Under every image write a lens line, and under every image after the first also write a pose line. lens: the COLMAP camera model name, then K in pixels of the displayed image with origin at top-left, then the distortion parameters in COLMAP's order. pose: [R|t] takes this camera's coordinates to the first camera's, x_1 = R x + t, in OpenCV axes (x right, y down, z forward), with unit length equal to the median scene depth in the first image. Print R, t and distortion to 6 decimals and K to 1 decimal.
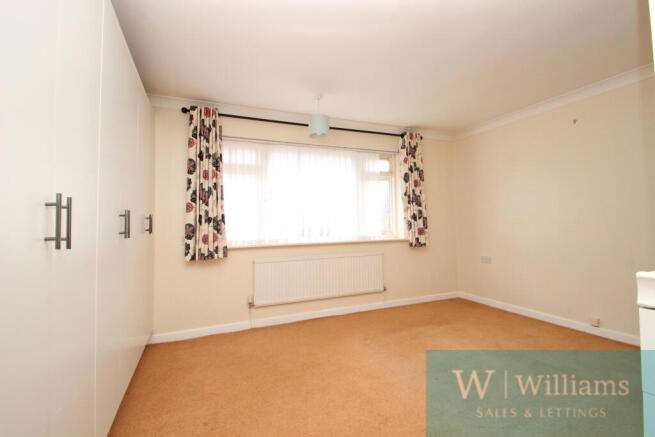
lens RADIAL K [[303.9, 0, 327.8], [0, 303.9, 218.4], [0, 0, 1]] dist [-0.003264, -0.003736]
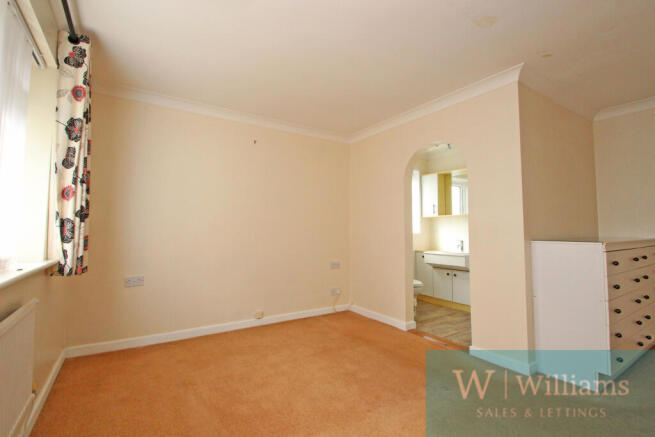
lens RADIAL K [[303.9, 0, 328.3], [0, 303.9, 218.0], [0, 0, 1]] dist [-0.003264, -0.003736]
pose [[-0.175942, 0.058989, 0.982631, -0.260269], [-0.016600, 0.997883, -0.062877, 0.025766], [-0.984260, -0.027374, -0.174591, 0.692766]]
